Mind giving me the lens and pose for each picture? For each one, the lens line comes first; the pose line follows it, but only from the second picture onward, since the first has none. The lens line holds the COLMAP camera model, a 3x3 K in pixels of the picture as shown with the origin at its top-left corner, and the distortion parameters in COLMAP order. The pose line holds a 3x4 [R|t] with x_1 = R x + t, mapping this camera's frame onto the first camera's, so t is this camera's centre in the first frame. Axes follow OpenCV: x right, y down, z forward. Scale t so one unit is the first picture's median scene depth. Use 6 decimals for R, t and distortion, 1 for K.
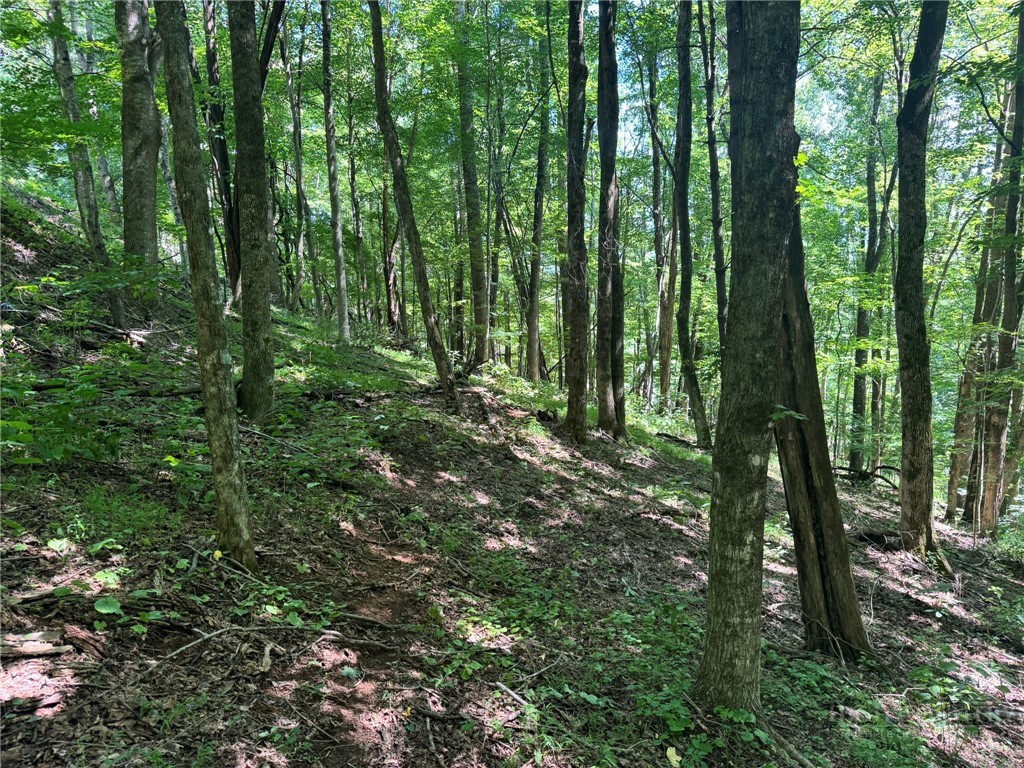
lens RADIAL K [[710.1, 0, 511.5], [0, 710.1, 382.0], [0, 0, 1]] dist [0.019287, -0.016022]
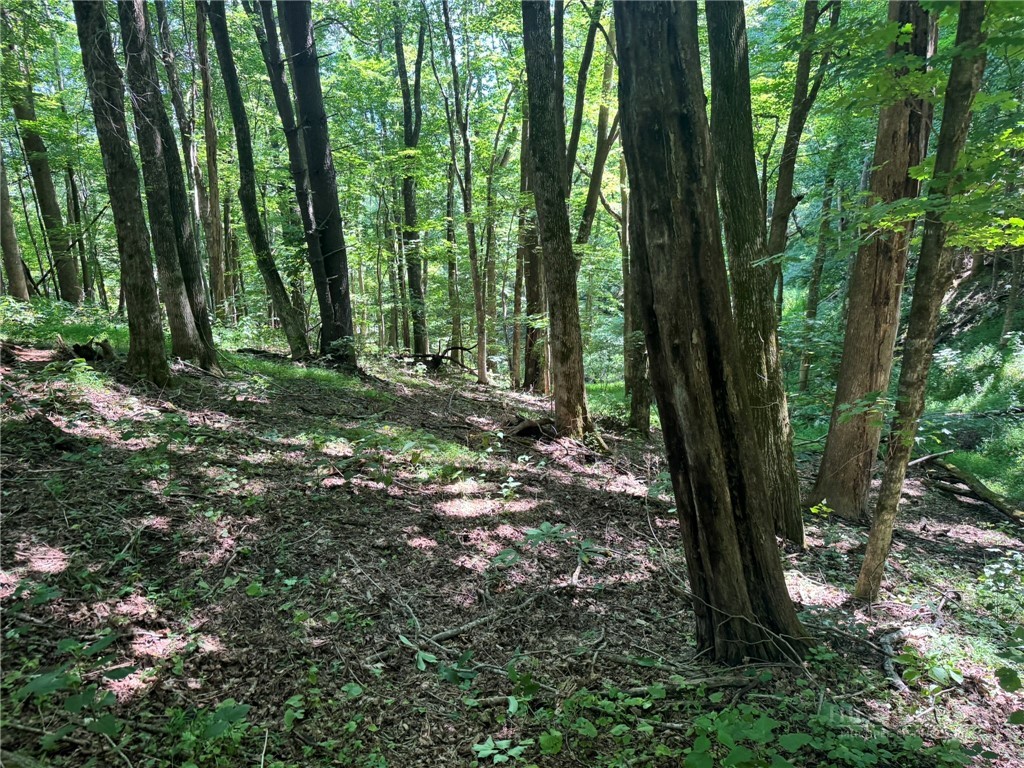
lens RADIAL K [[710.1, 0, 514.1], [0, 710.1, 382.2], [0, 0, 1]] dist [0.019287, -0.016022]
pose [[0.785533, -0.178794, 0.592428, -0.039214], [0.091743, 0.980420, 0.174243, -0.001230], [-0.611981, -0.082523, 0.786555, 0.321033]]
